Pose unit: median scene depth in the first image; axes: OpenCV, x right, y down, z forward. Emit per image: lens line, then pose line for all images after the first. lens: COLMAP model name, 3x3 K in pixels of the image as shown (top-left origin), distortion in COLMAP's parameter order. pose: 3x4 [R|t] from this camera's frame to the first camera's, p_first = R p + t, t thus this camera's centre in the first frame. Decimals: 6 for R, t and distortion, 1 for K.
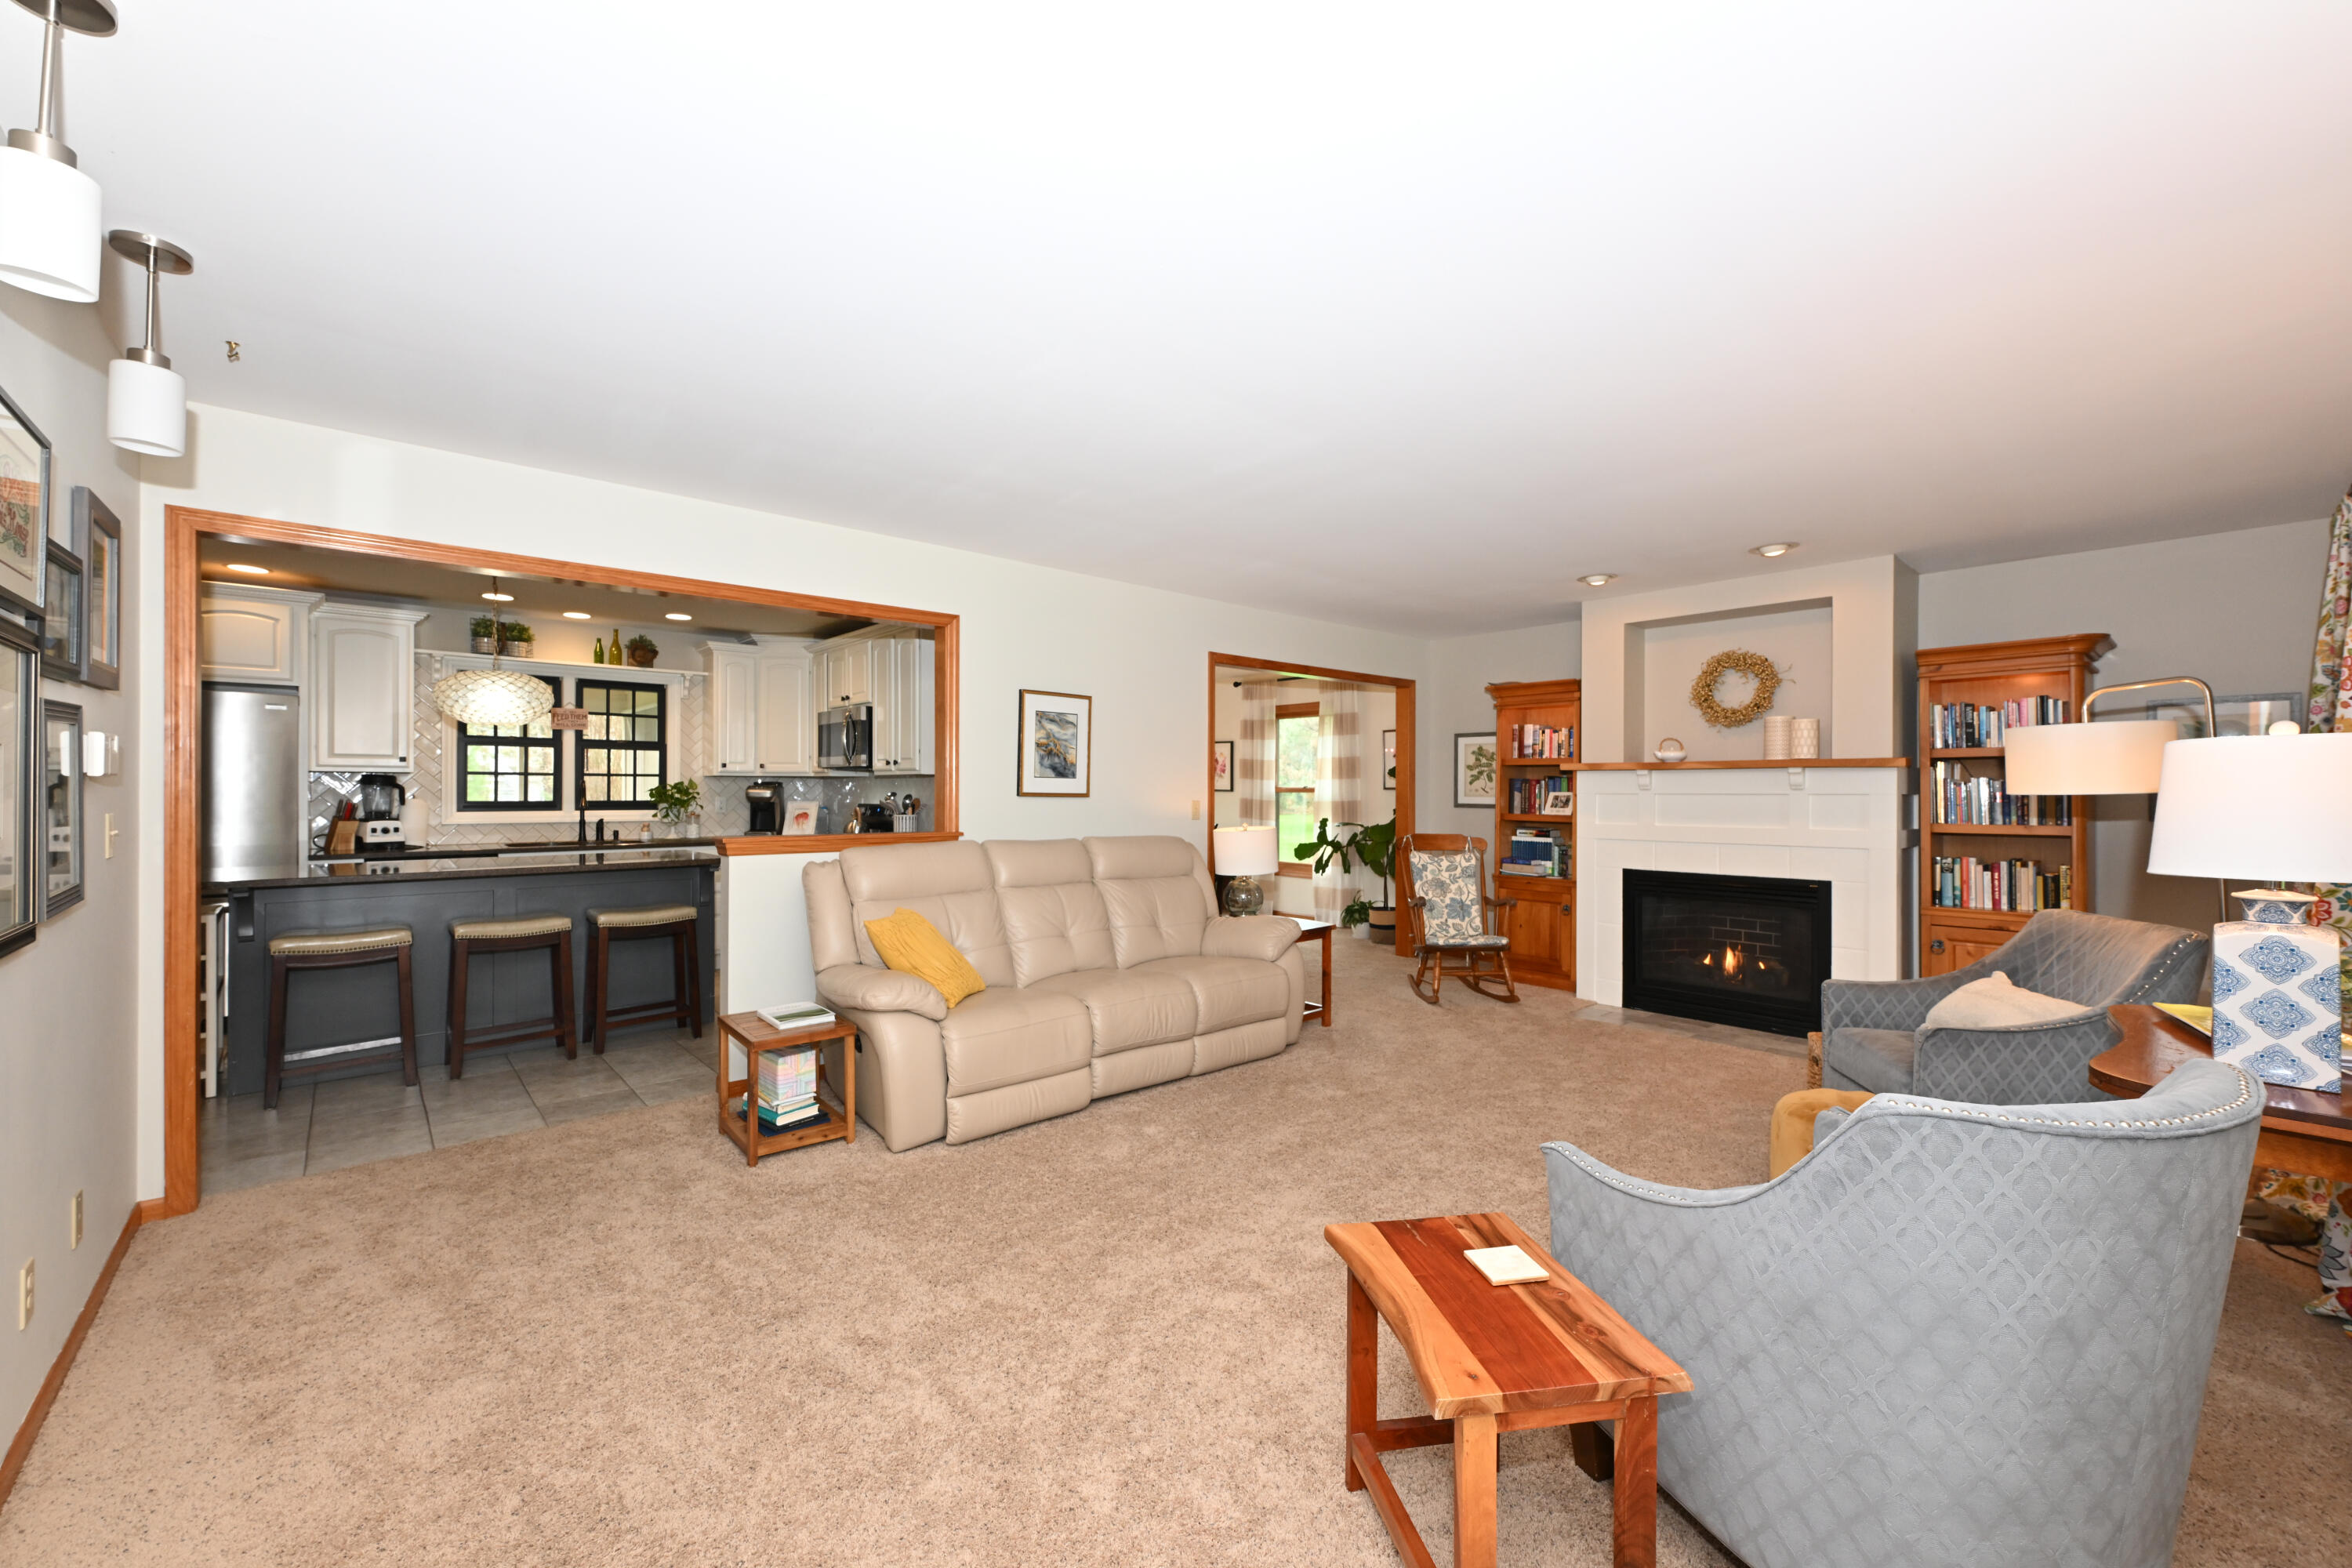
lens RADIAL K [[926.5, 0, 1178.1], [0, 926.5, 786.6], [0, 0, 1]] dist [0.000049, -0.000201]
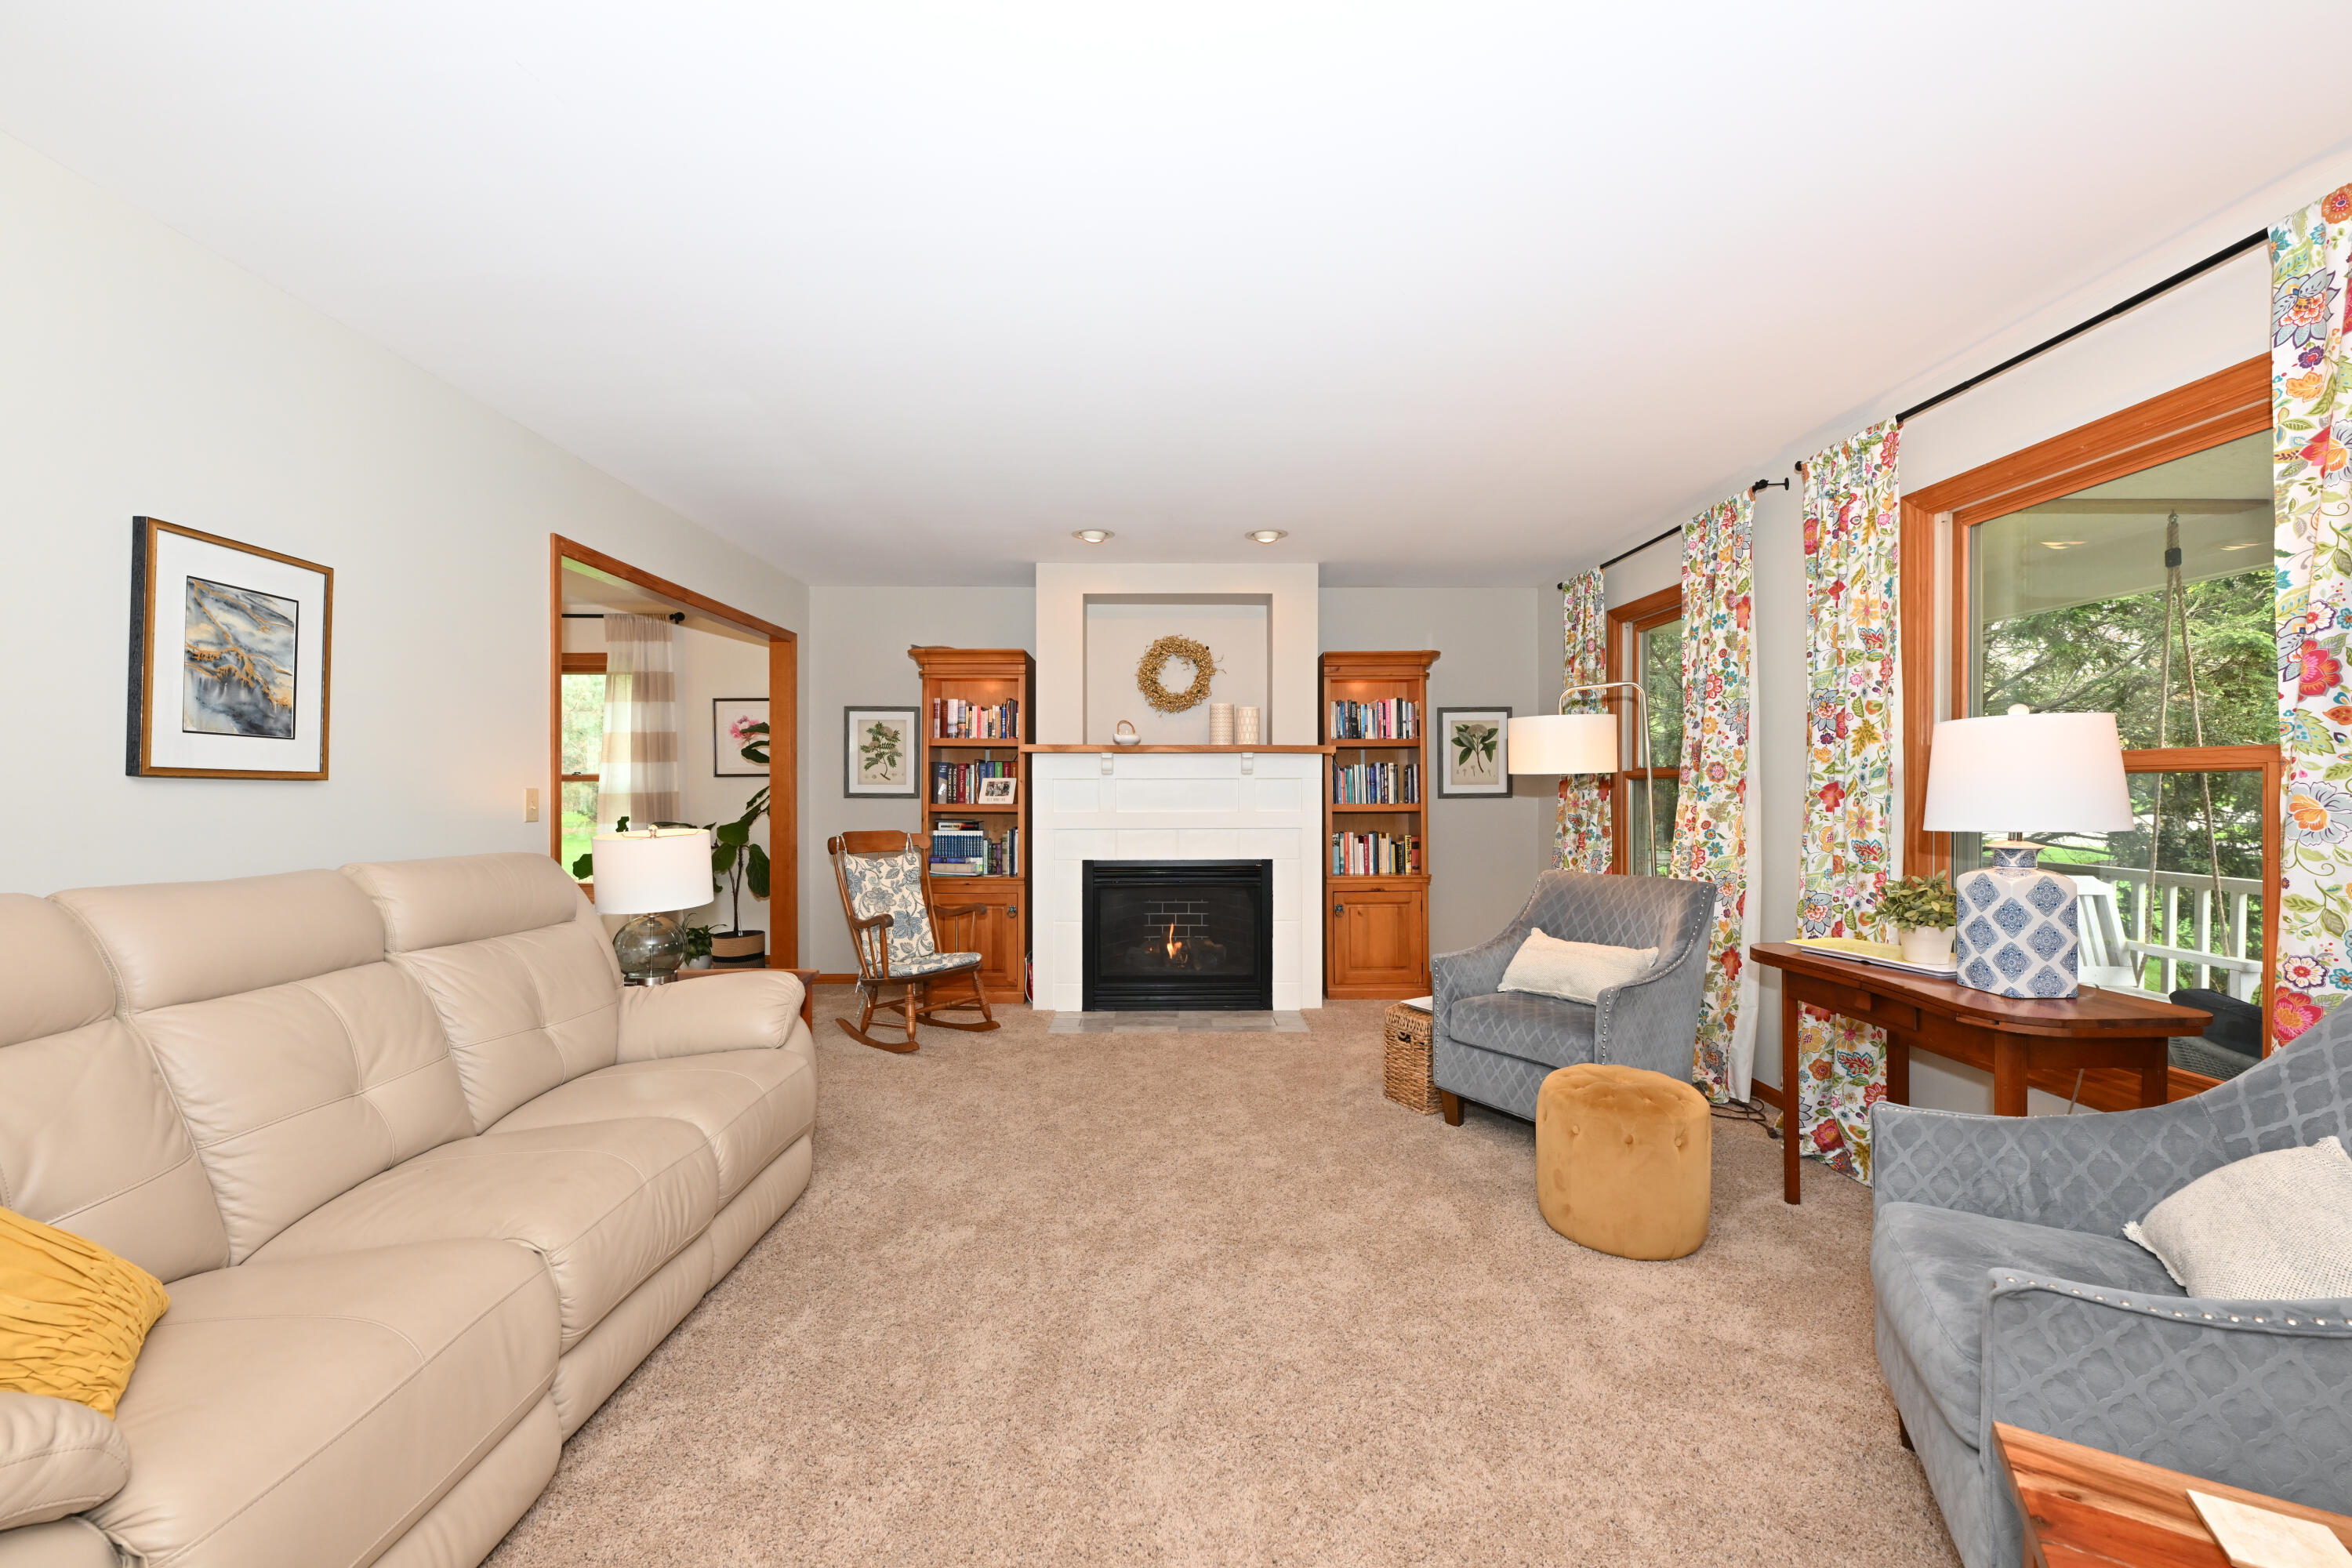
lens RADIAL K [[929.3, 0, 1172.6], [0, 929.3, 789.3], [0, 0, 1]] dist [0.001122, -0.000053]
pose [[0.660773, -0.005655, 0.750564, -0.150822], [0.000013, 0.999972, 0.007523, 0.011209], [-0.750586, -0.004961, 0.660755, 0.323670]]
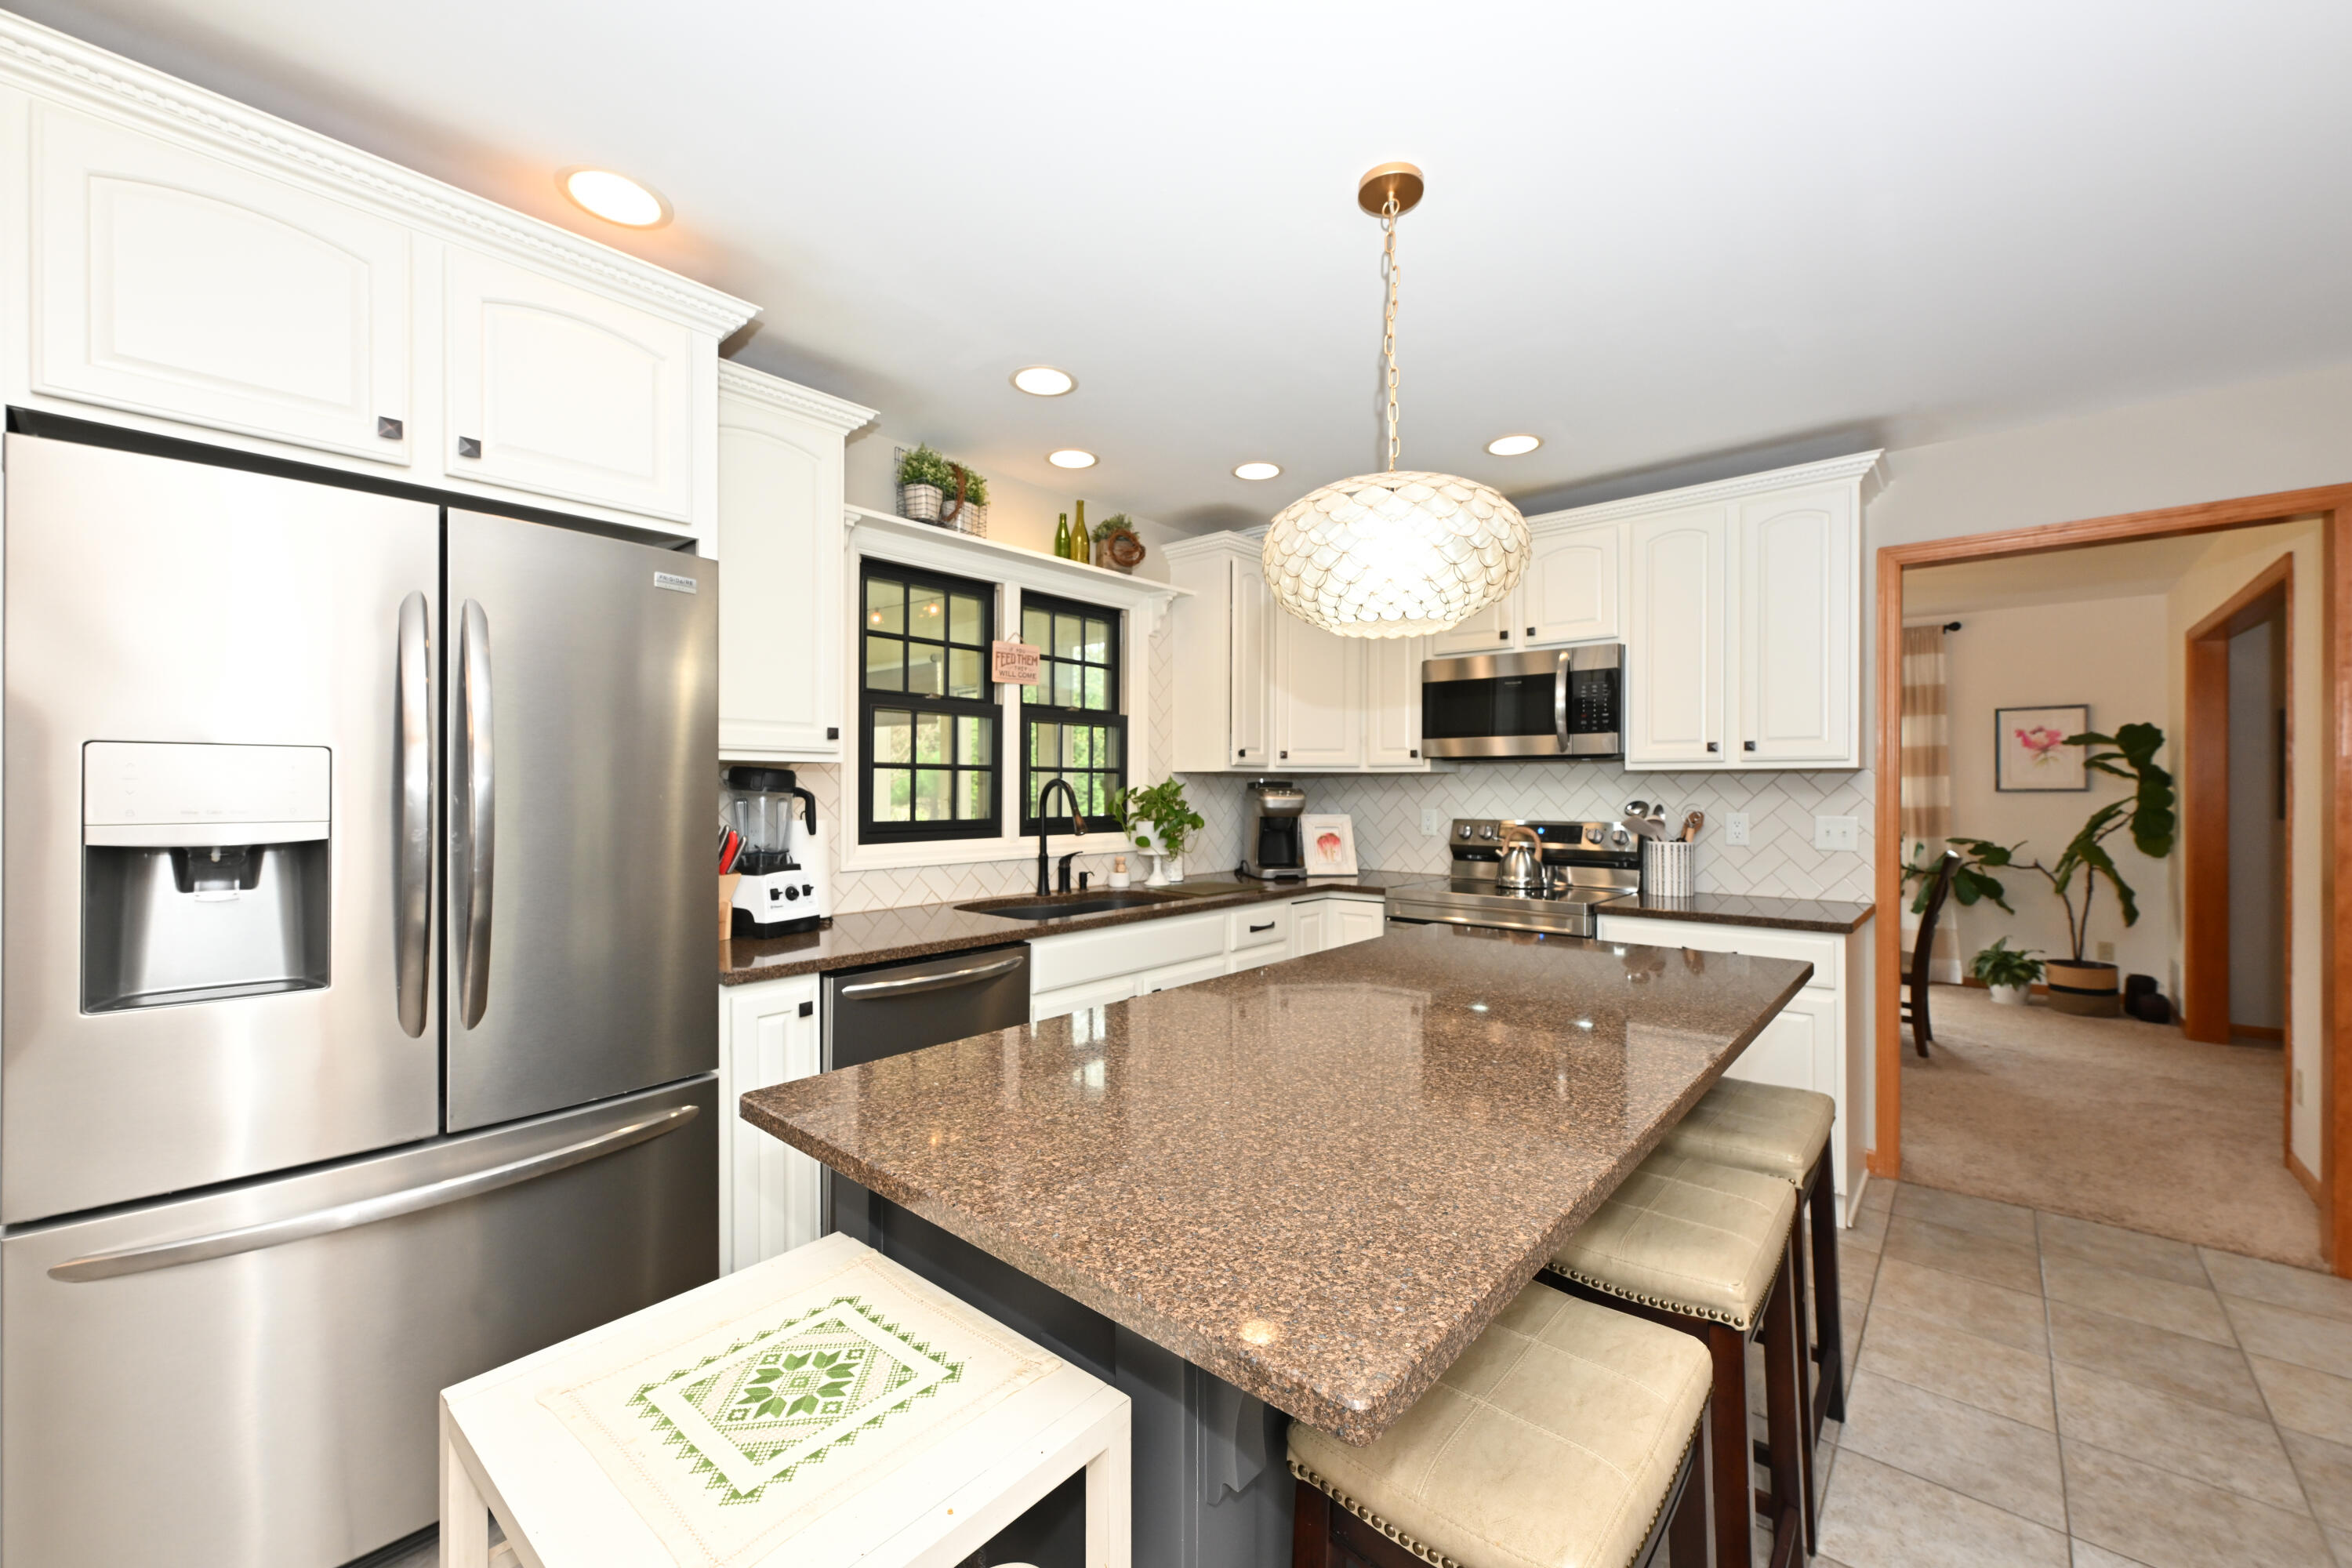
lens RADIAL K [[926.5, 0, 1178.1], [0, 926.5, 786.6], [0, 0, 1]] dist [0.000049, -0.000201]
pose [[0.992554, -0.001471, 0.121793, -0.735666], [0.001292, 0.999998, 0.001551, -0.004094], [-0.121795, -0.001382, 0.992554, 0.543855]]
